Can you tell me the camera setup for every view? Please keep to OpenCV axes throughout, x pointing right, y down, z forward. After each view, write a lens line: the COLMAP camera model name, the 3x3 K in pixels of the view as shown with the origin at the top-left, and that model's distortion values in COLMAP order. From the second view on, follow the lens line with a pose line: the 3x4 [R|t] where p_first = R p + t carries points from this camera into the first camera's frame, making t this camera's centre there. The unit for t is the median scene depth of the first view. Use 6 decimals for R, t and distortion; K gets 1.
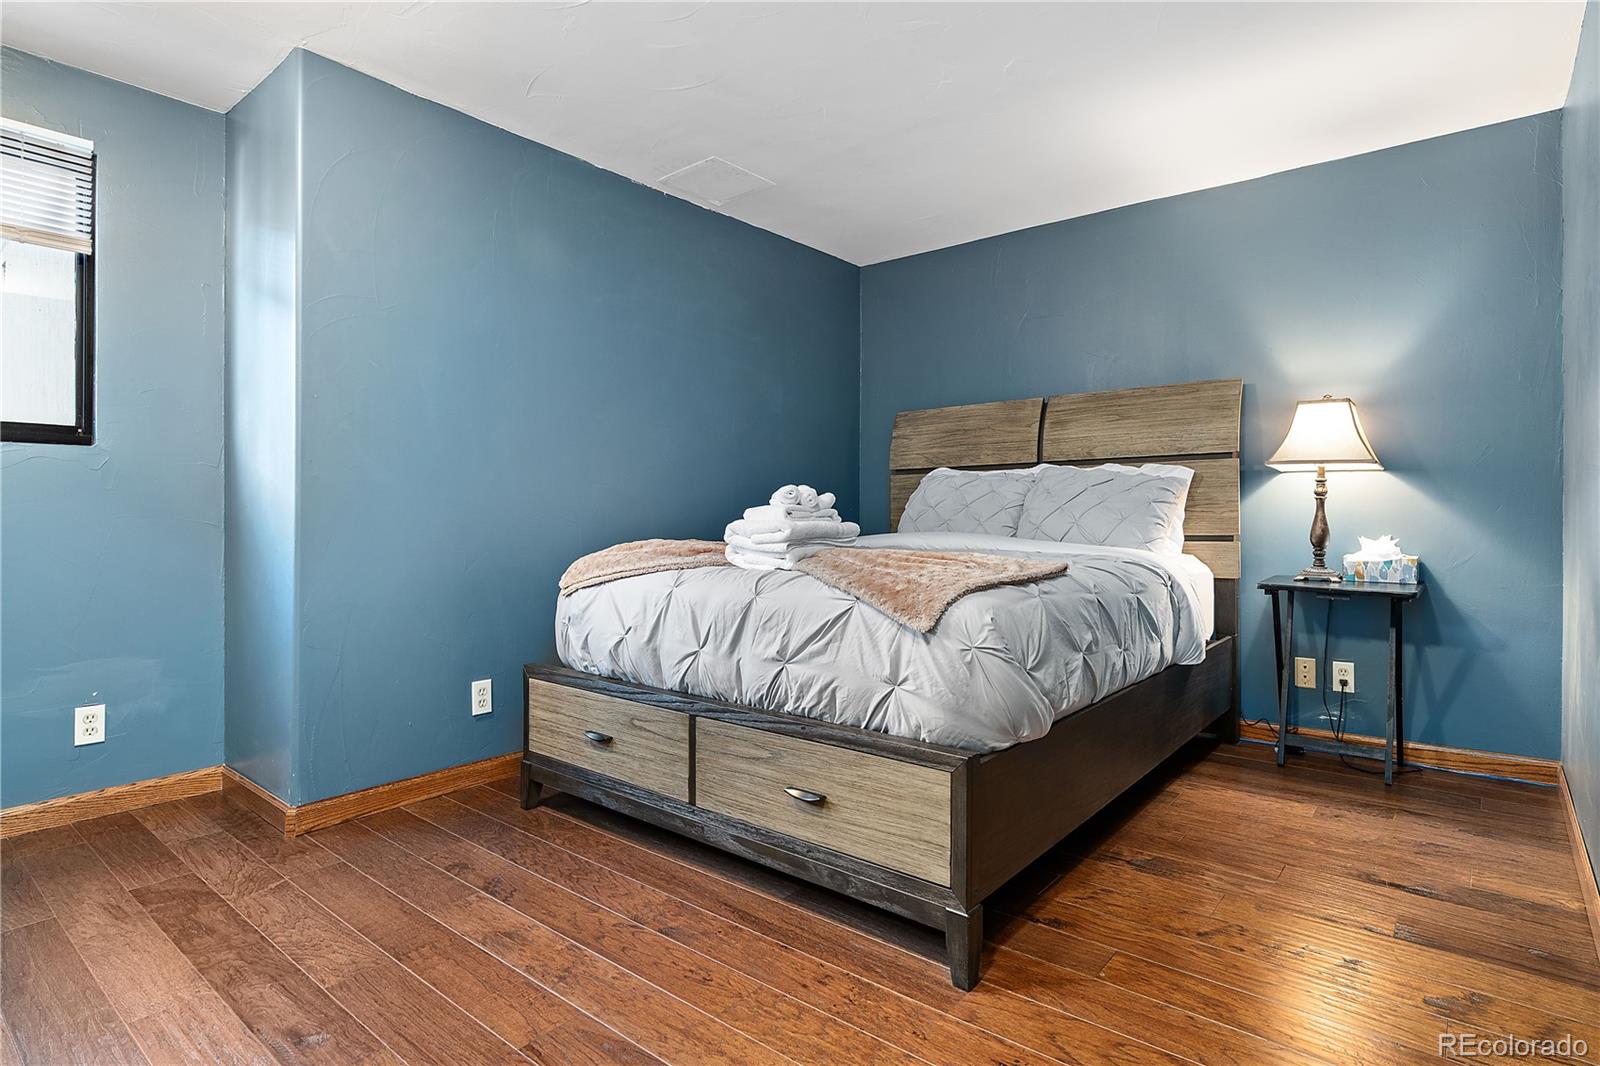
lens RADIAL K [[815.6, 0, 804.0], [0, 815.6, 514.4], [0, 0, 1]] dist [-0.001638, 0.000240]
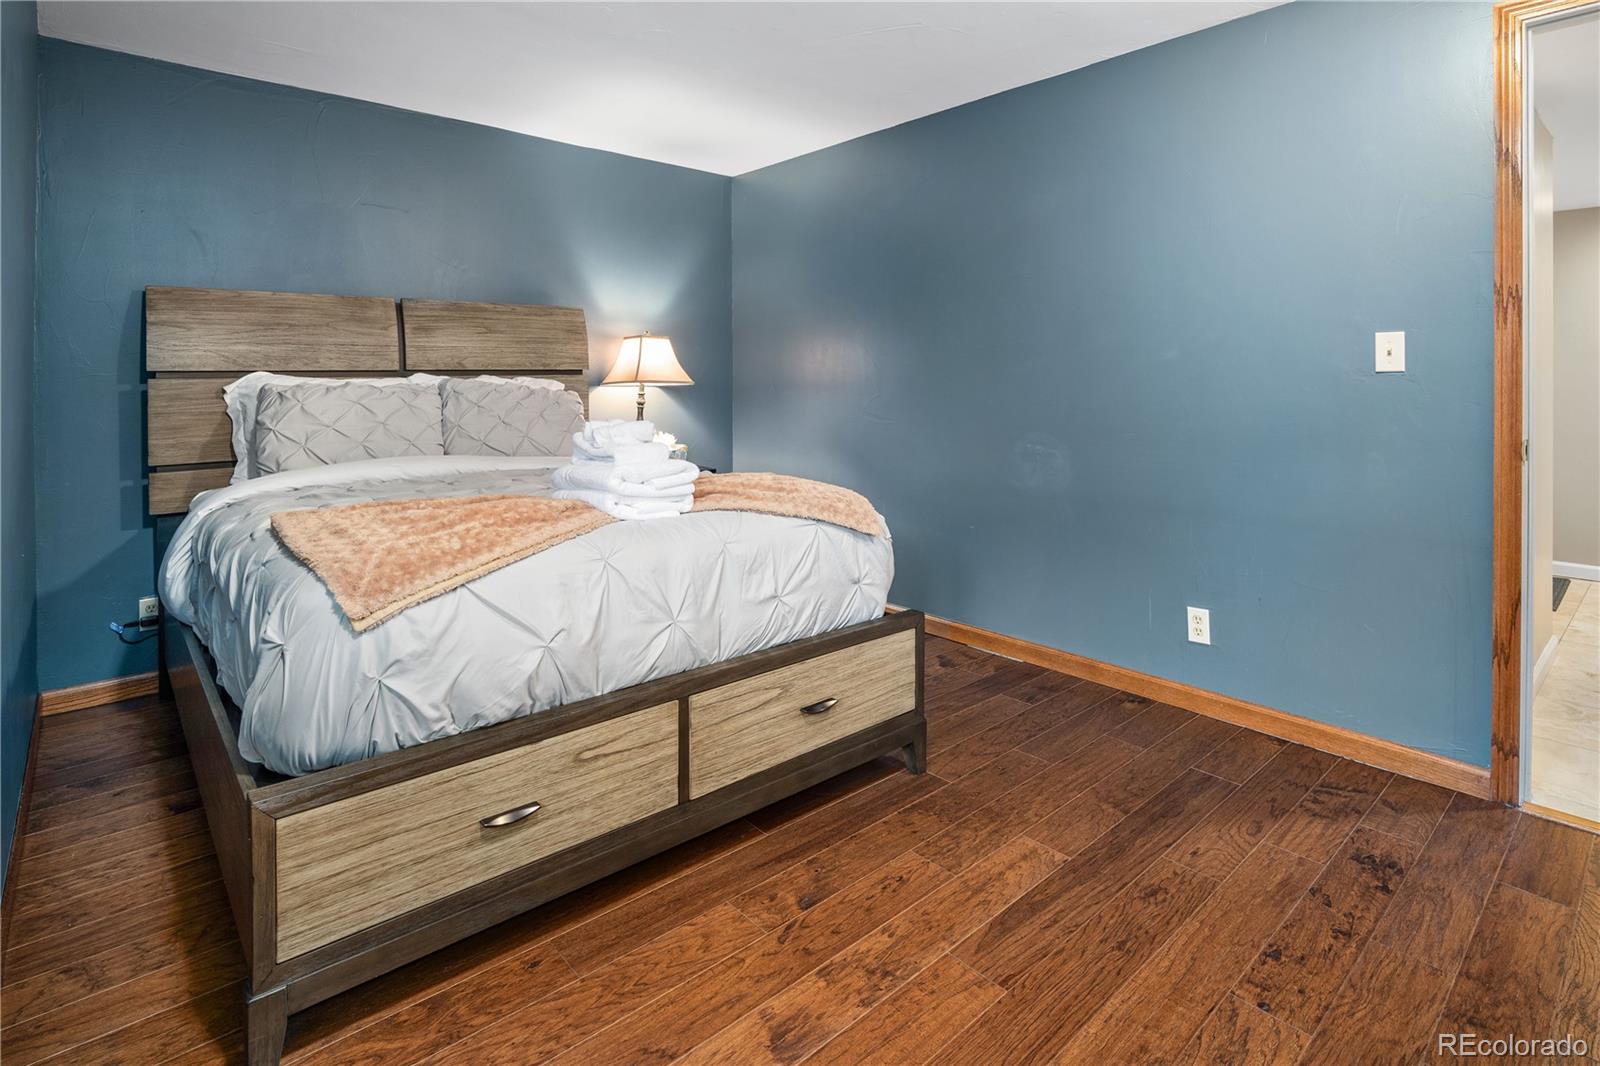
lens RADIAL K [[824.6, 0, 803.5], [0, 824.6, 382.6], [0, 0, 1]] dist [-0.013566, 0.000388]
pose [[0.158779, -0.000929, 0.987314, -0.871164], [0.007564, 0.999971, -0.000275, -0.074634], [-0.987285, 0.007512, 0.158782, 0.664231]]
